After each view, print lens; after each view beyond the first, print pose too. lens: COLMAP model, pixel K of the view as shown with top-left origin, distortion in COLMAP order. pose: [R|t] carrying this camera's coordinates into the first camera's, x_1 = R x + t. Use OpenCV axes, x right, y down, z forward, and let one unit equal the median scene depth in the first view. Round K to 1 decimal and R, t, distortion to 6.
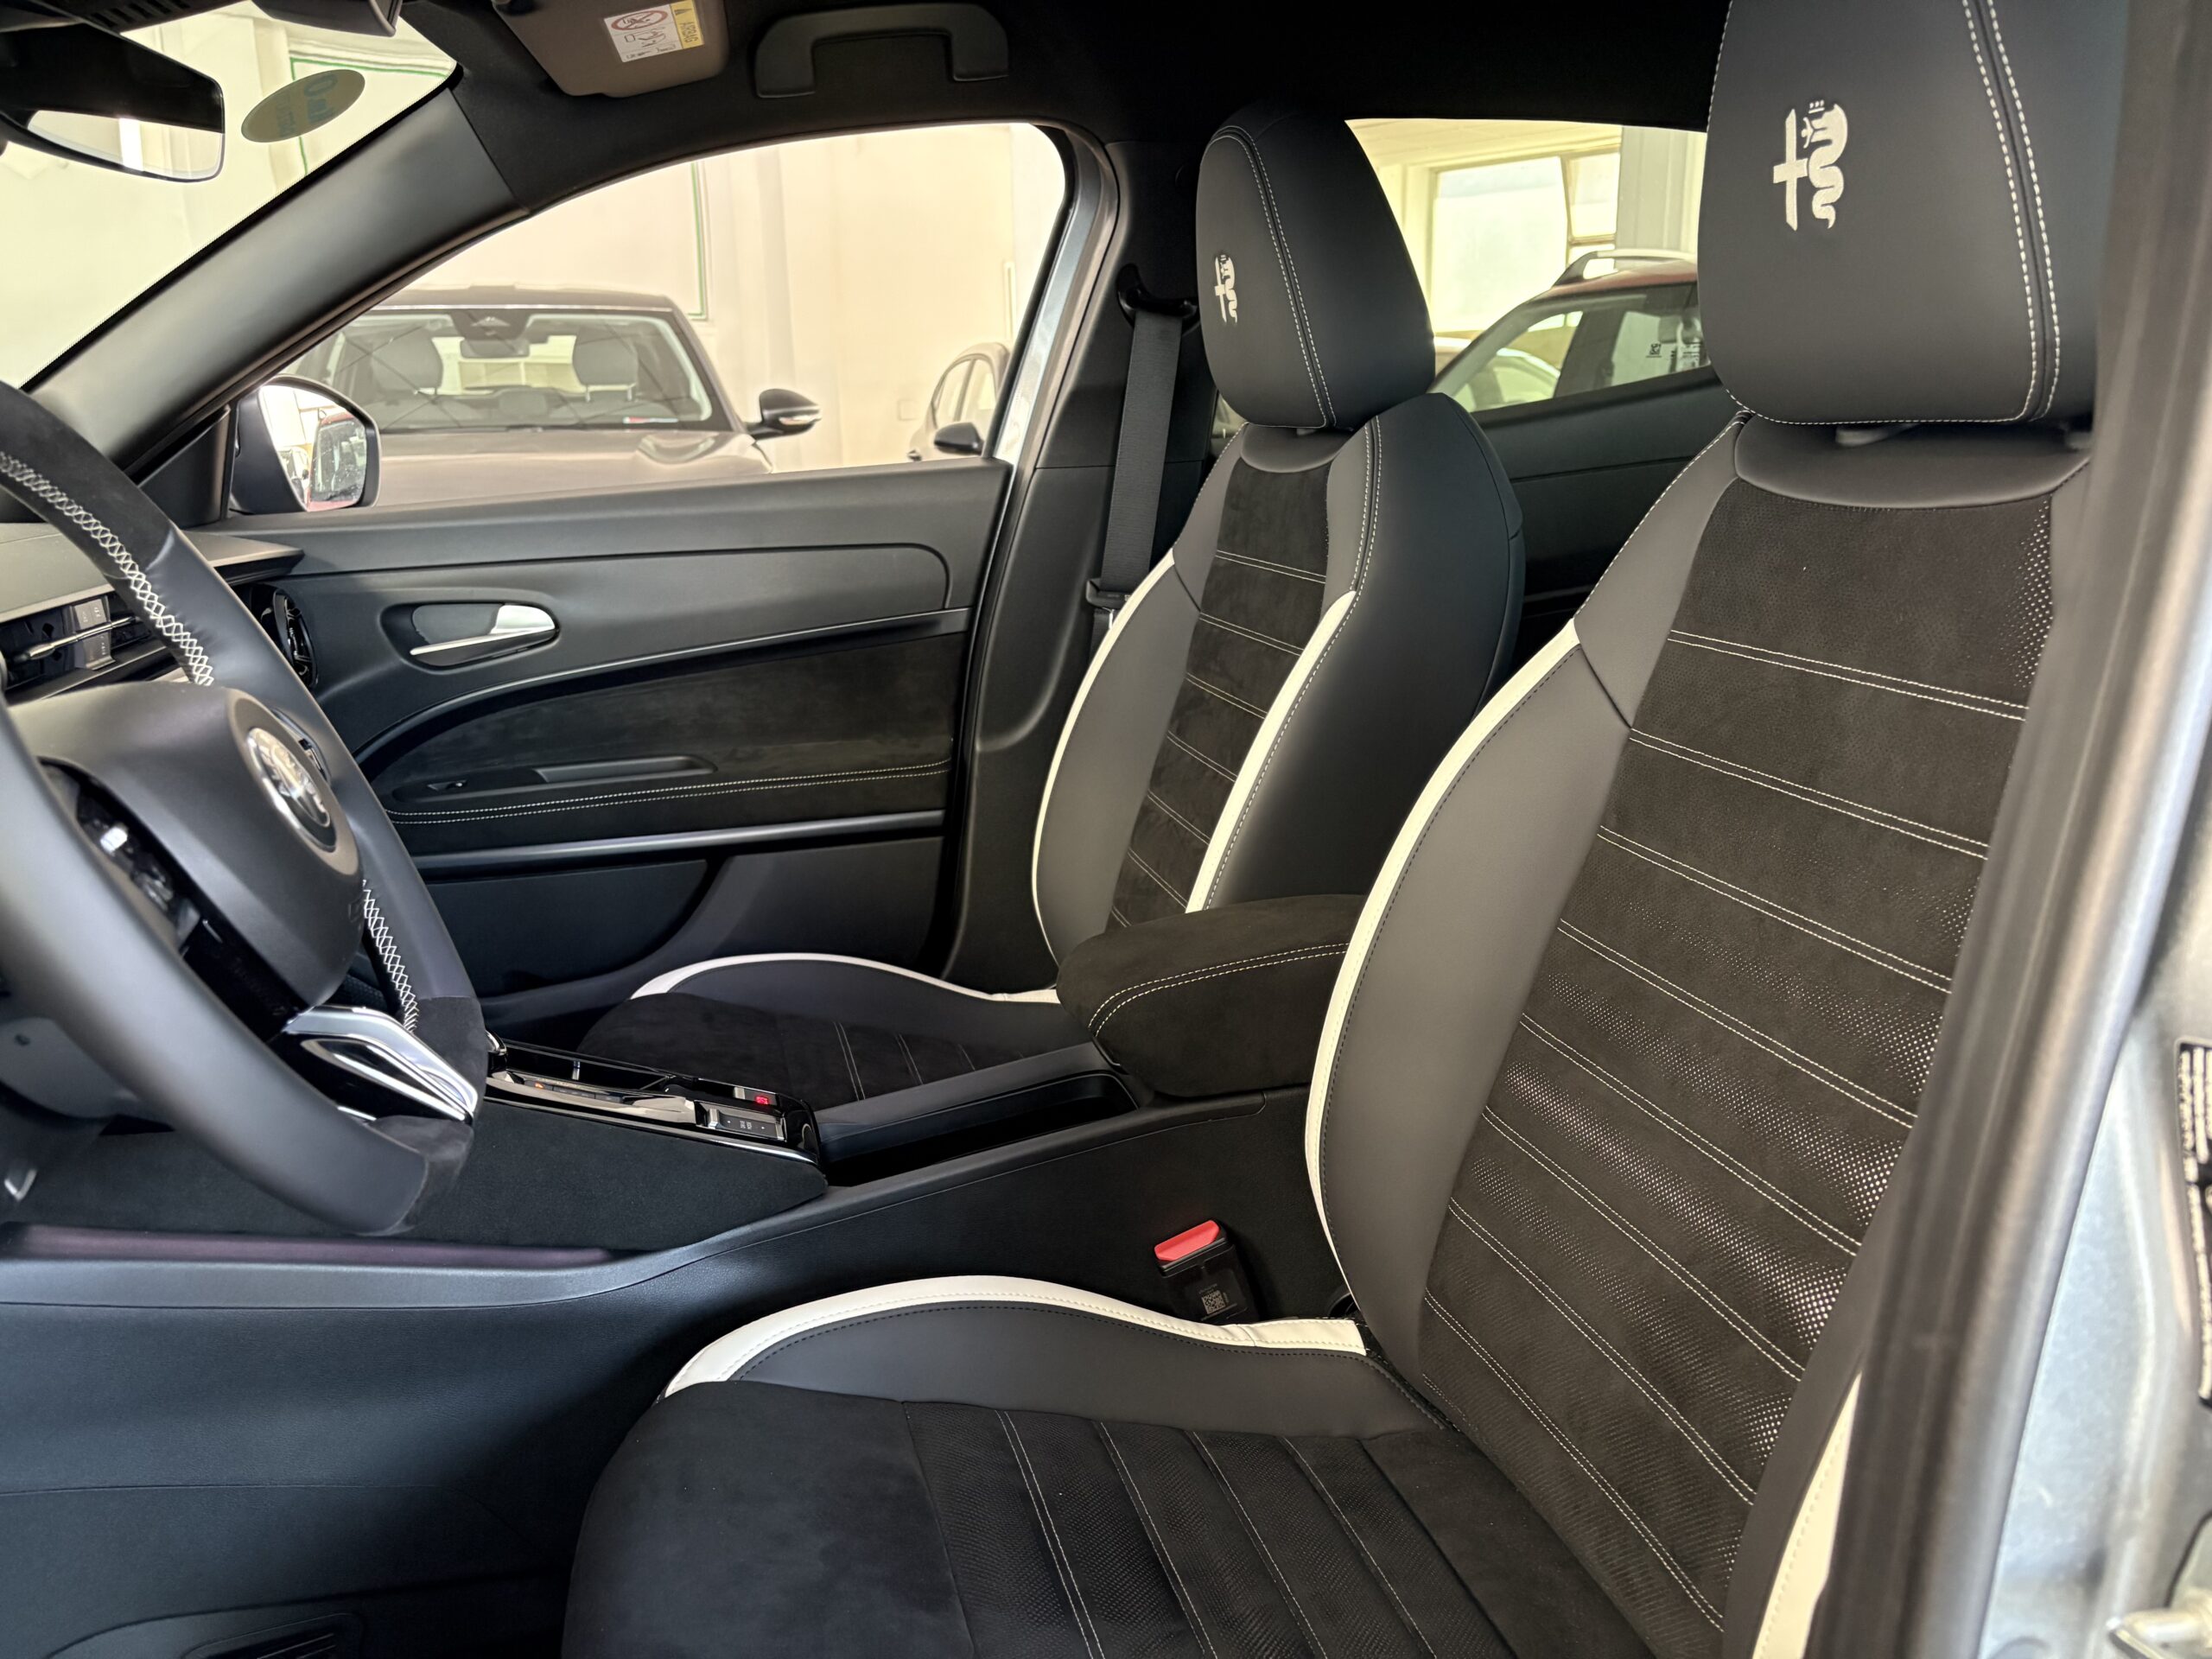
lens RADIAL K [[1673.6, 0, 1105.8], [0, 1673.6, 822.3], [0, 0, 1]] dist [0.022837, -0.000585]
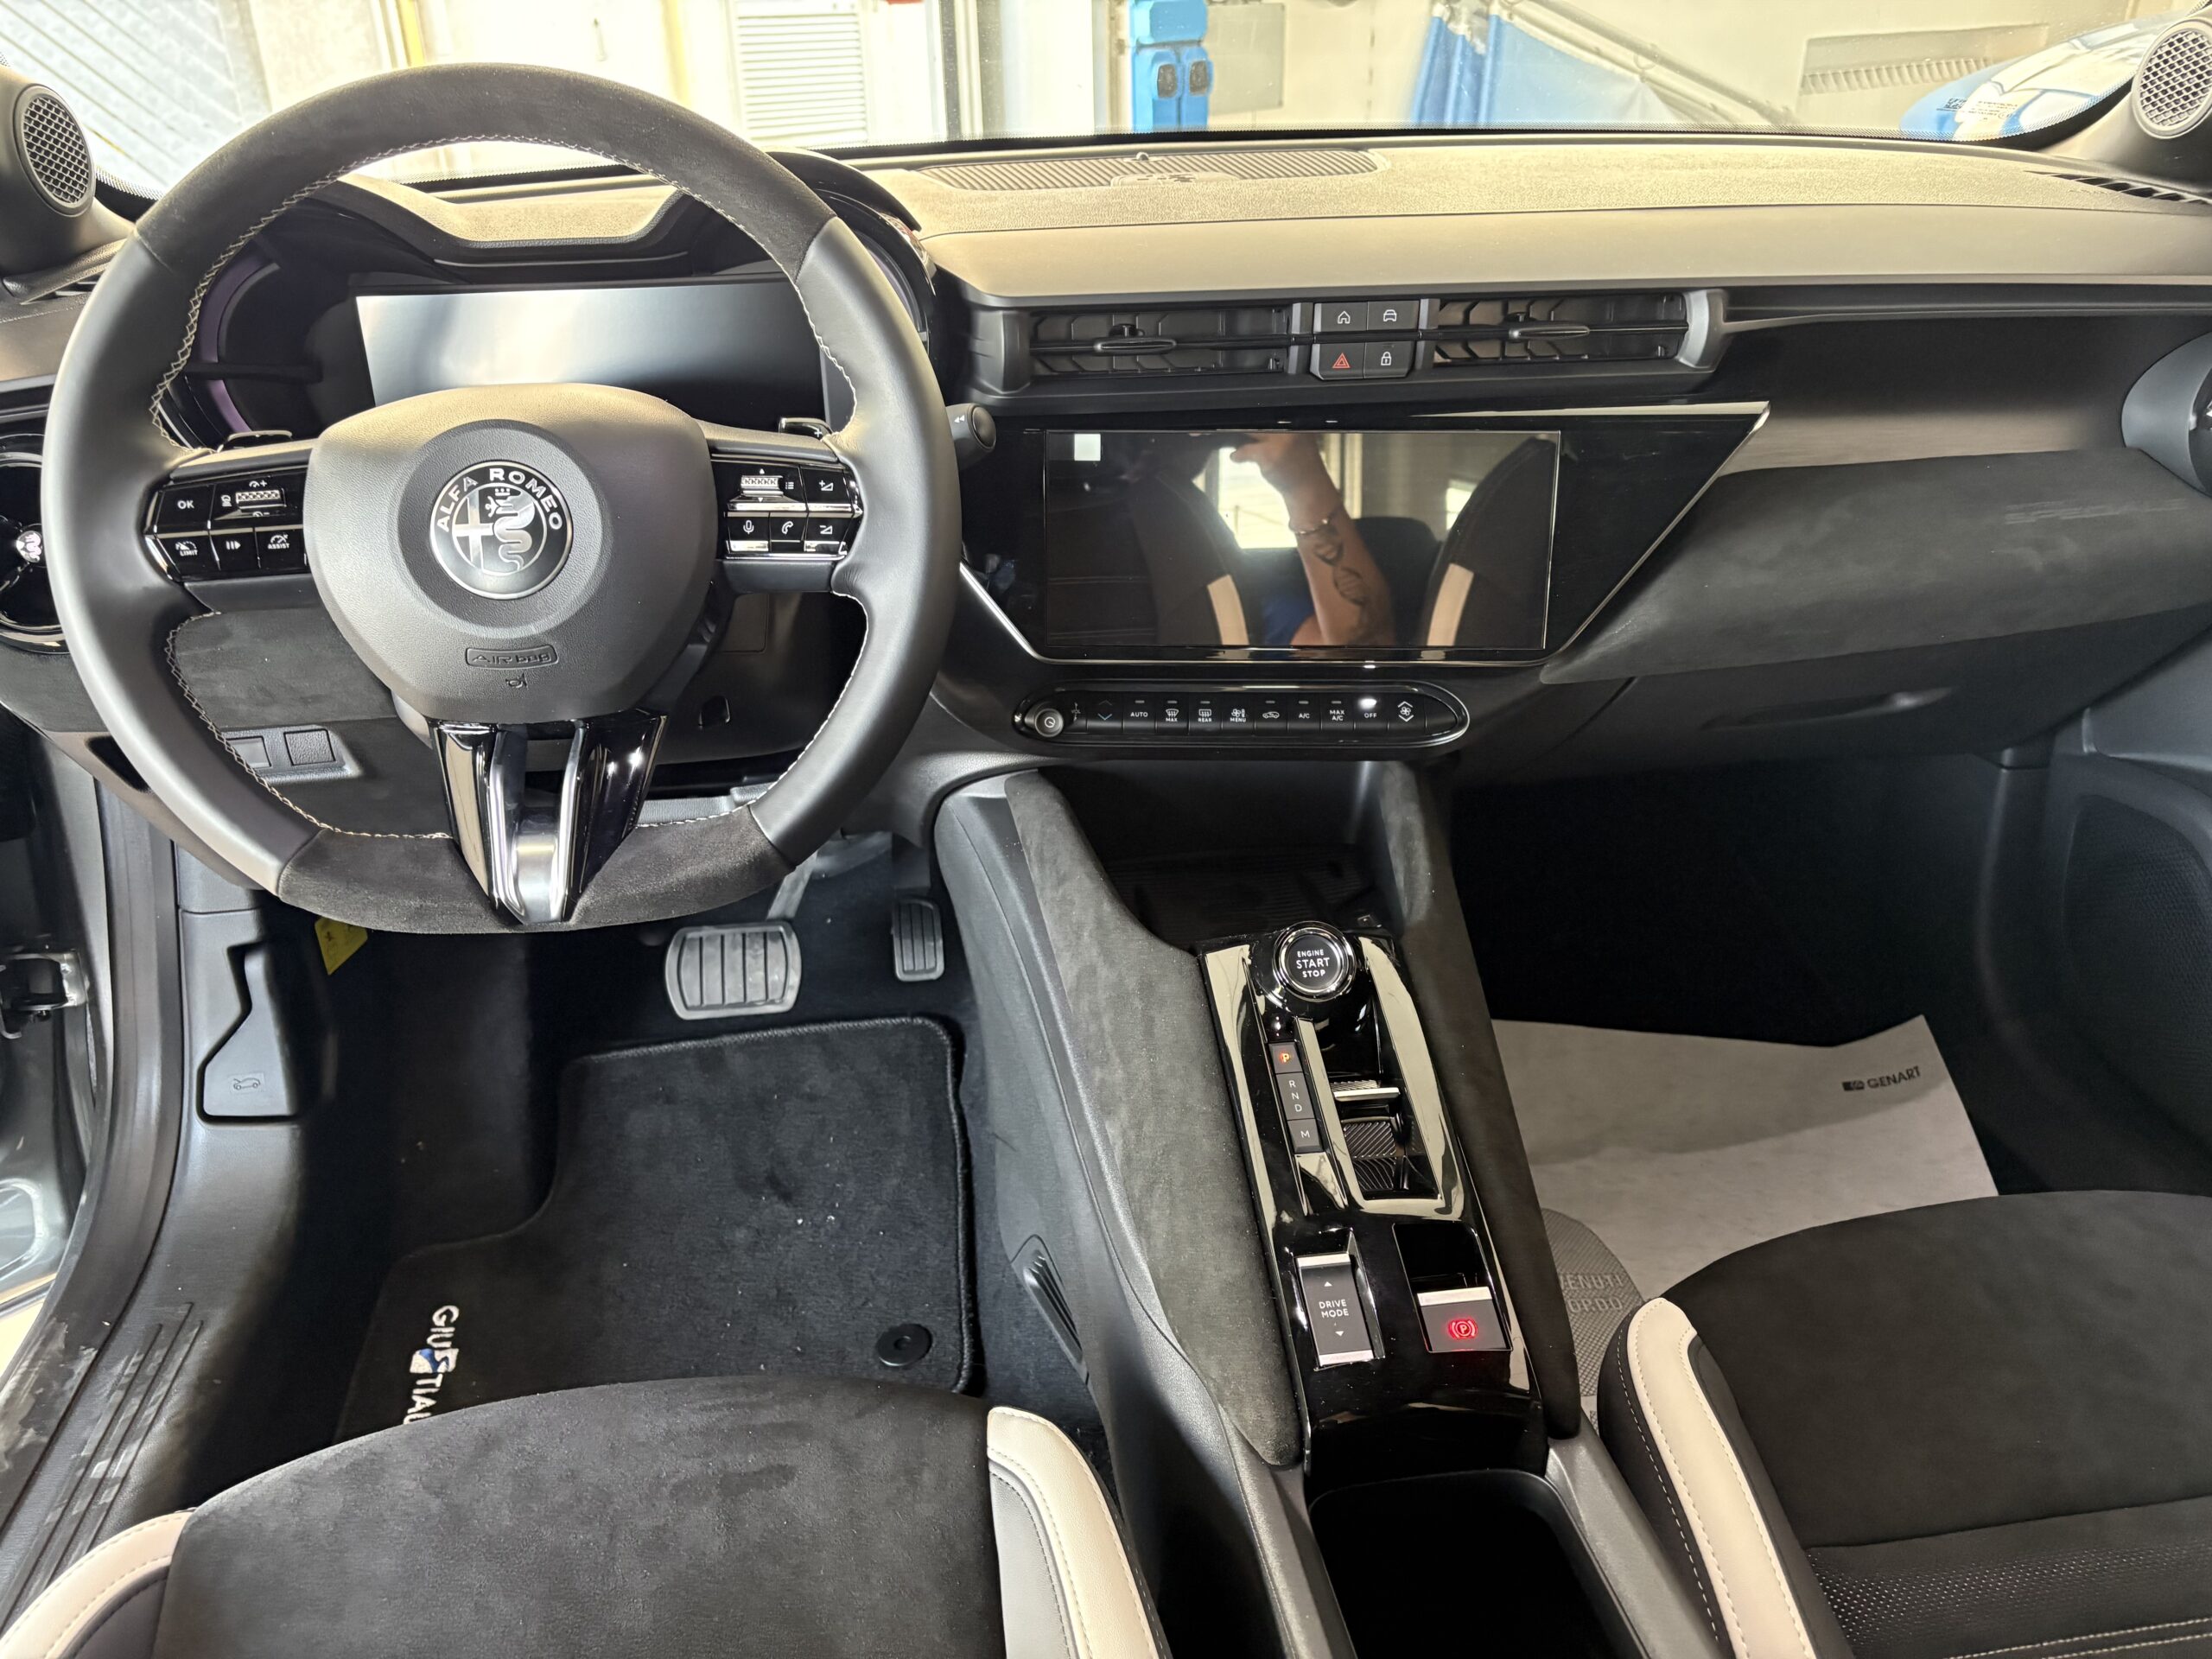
lens RADIAL K [[1673.6, 0, 1112.8], [0, 1673.6, 840.1], [0, 0, 1]] dist [0.022837, -0.000585]
pose [[-0.122730, 0.484812, -0.865965, 0.175053], [-0.218900, 0.837848, 0.500094, -0.180097], [0.967998, 0.250936, 0.003296, 0.560447]]
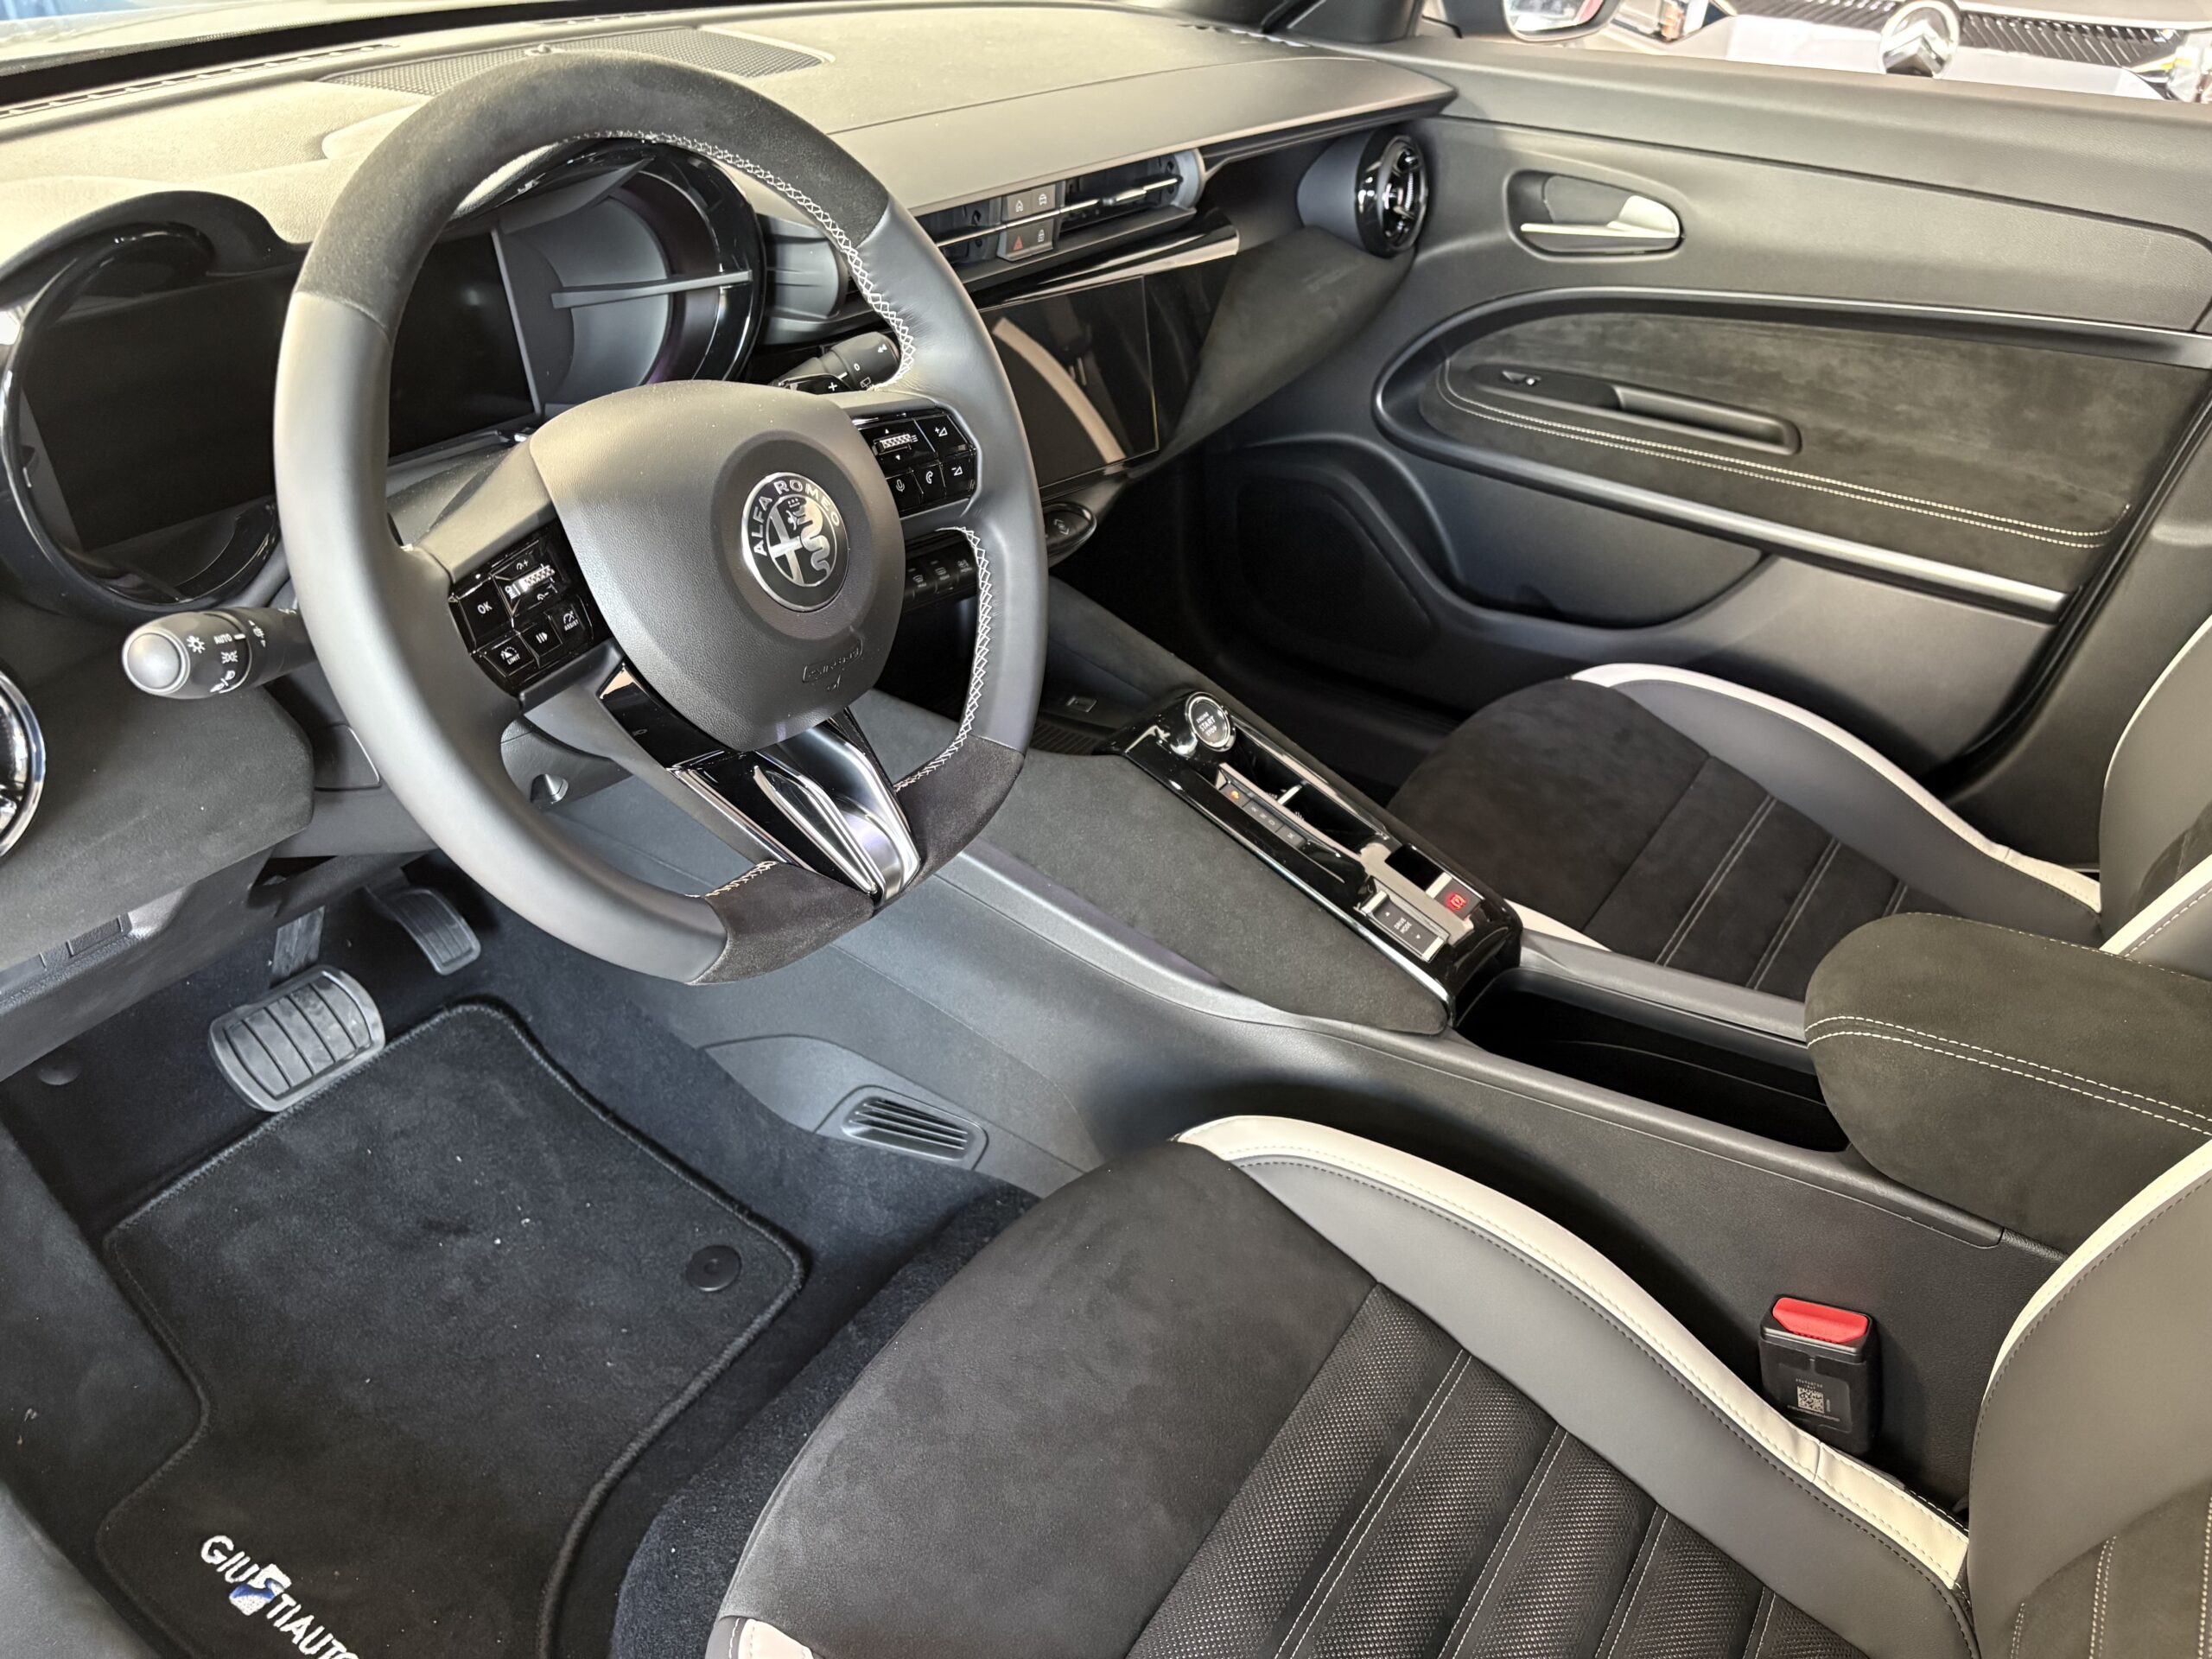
lens RADIAL K [[1673.6, 0, 1115.8], [0, 1673.6, 831.6], [0, 0, 1]] dist [0.022837, -0.000585]
pose [[0.660903, 0.462116, -0.591317, 0.129787], [-0.245714, 0.877743, 0.411330, -0.132187], [0.709107, -0.126554, 0.693651, 0.165446]]
